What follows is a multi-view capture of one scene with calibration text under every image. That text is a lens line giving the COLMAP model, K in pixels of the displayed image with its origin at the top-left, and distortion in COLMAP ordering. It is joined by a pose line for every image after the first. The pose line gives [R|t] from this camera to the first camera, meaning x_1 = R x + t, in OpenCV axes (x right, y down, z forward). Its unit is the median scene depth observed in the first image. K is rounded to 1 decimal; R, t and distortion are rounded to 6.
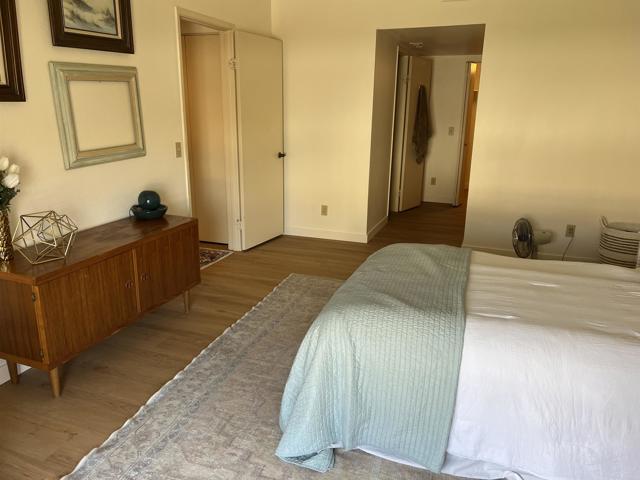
lens RADIAL K [[481.8, 0, 320.8], [0, 481.8, 244.3], [0, 0, 1]] dist [0.094781, -0.141515]
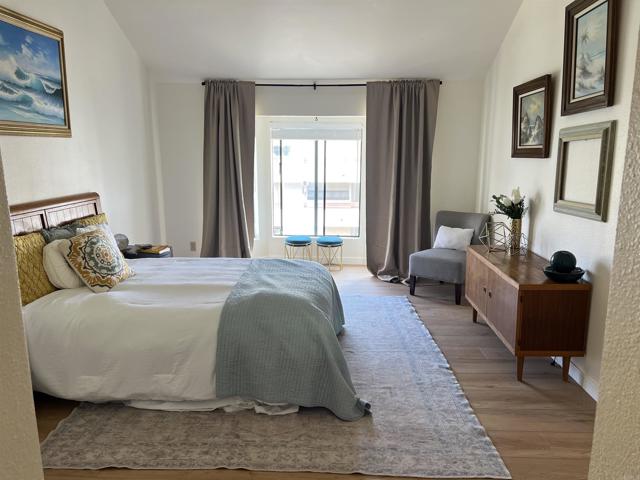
lens RADIAL K [[481.8, 0, 320.8], [0, 481.8, 244.3], [0, 0, 1]] dist [0.094781, -0.141515]
pose [[-0.954686, 0.032191, -0.295870, 0.383378], [-0.105261, 0.893358, 0.436844, -0.501161], [0.278380, 0.448192, -0.849487, 1.727449]]
